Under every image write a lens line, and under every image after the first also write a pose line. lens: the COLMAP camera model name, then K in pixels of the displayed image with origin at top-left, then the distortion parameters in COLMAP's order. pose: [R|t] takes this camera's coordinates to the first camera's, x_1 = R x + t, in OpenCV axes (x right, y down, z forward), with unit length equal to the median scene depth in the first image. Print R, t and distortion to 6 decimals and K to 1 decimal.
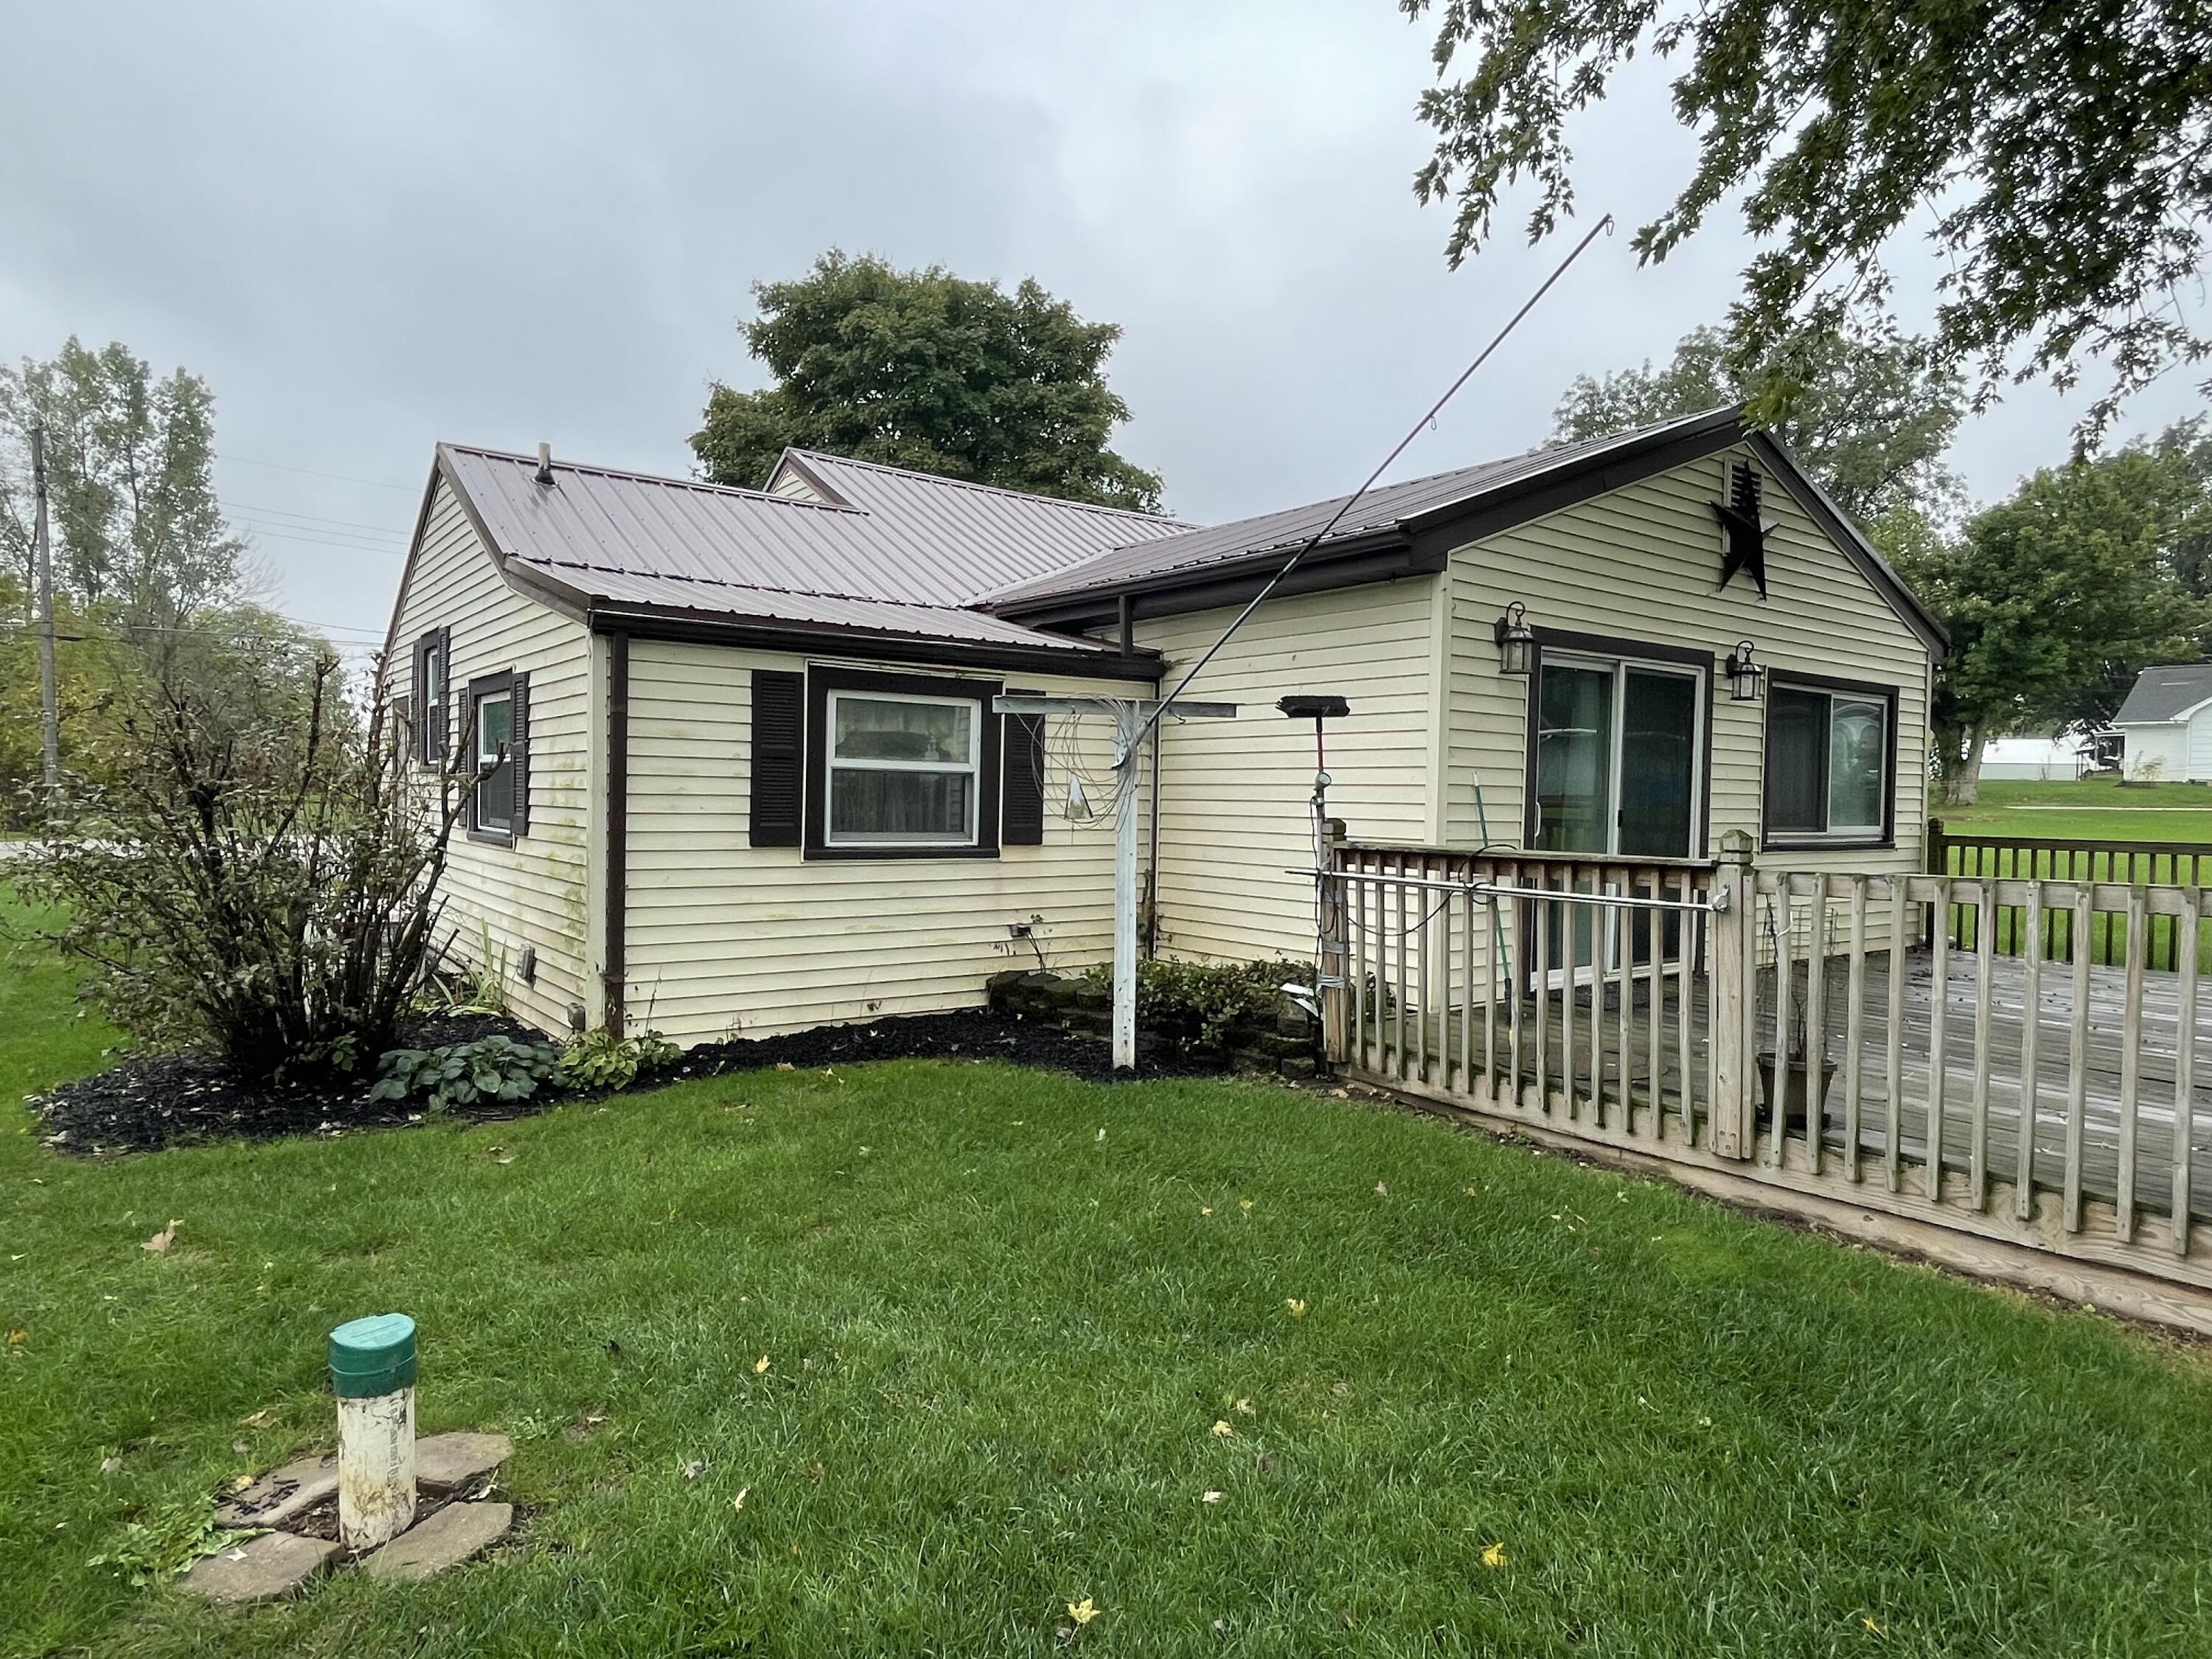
lens RADIAL K [[1304.0, 0, 1112.4], [0, 1304.0, 823.3], [0, 0, 1]] dist [-0.004013, -0.001061]
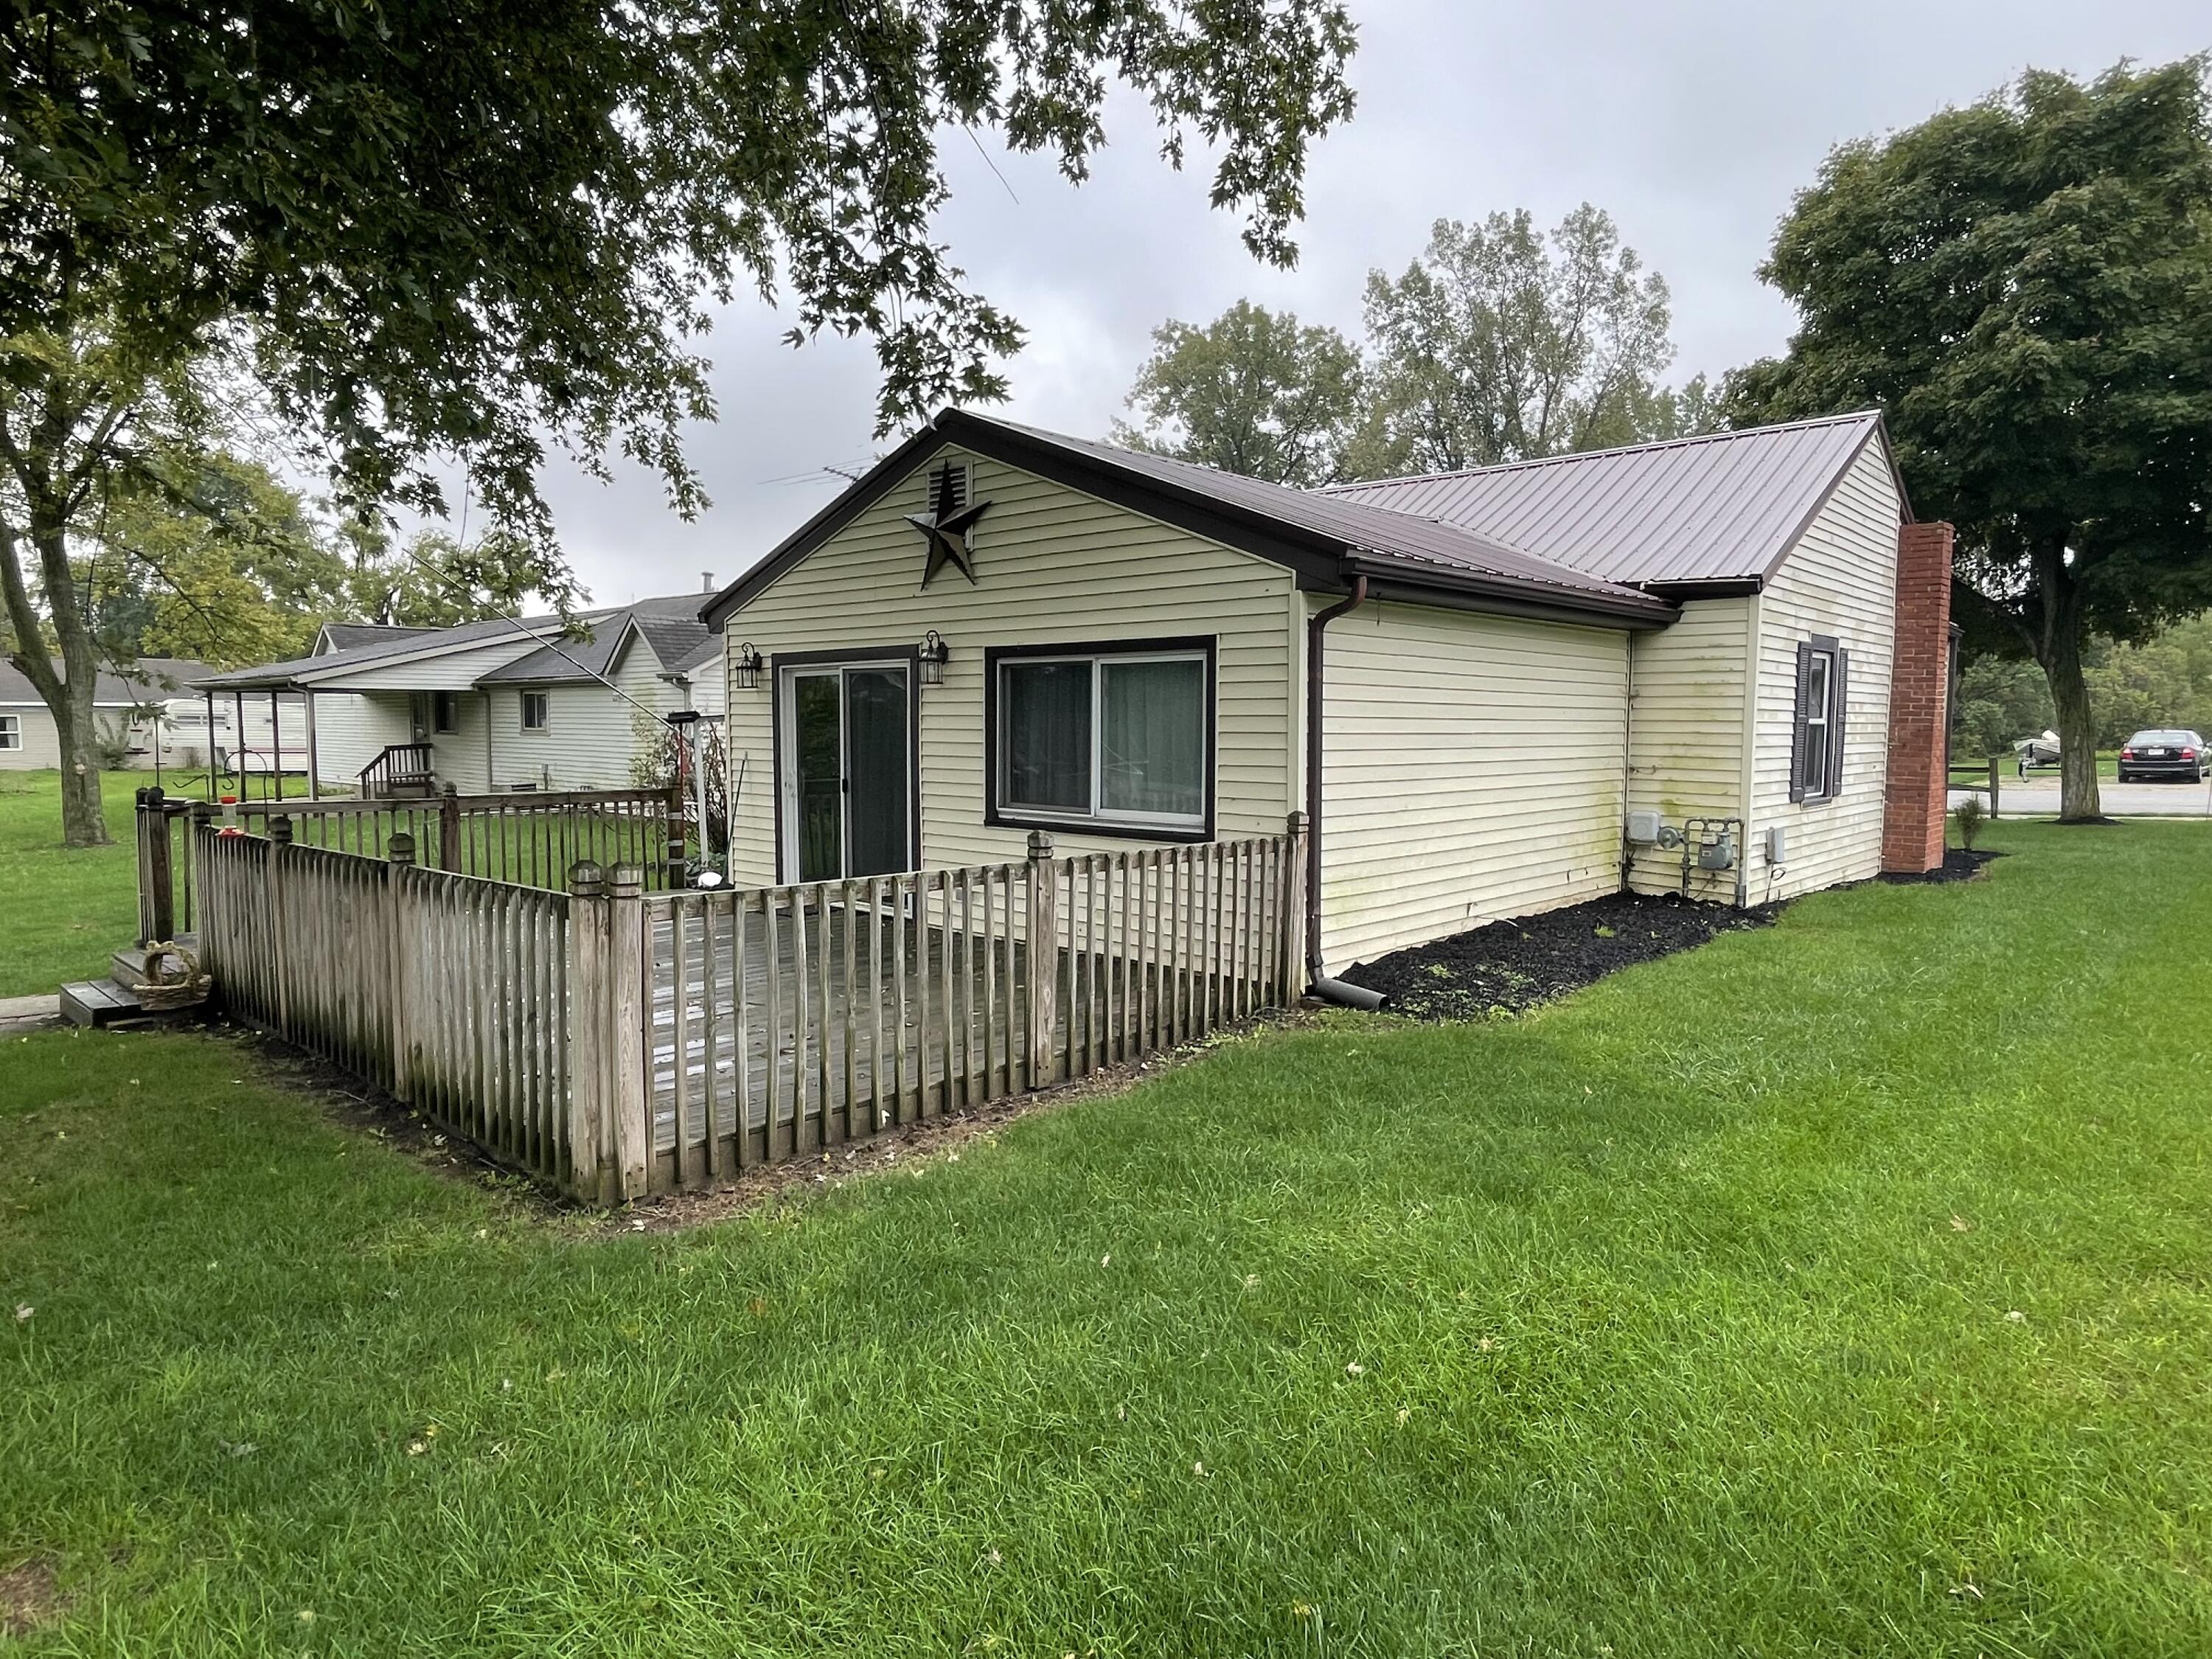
lens RADIAL K [[1304.0, 0, 1110.7], [0, 1304.0, 825.9], [0, 0, 1]] dist [-0.004013, -0.001061]
pose [[0.173042, 0.056168, -0.983312, 1.642248], [-0.028153, 0.998247, 0.052067, -0.037002], [0.984512, 0.018673, 0.174320, 0.979081]]
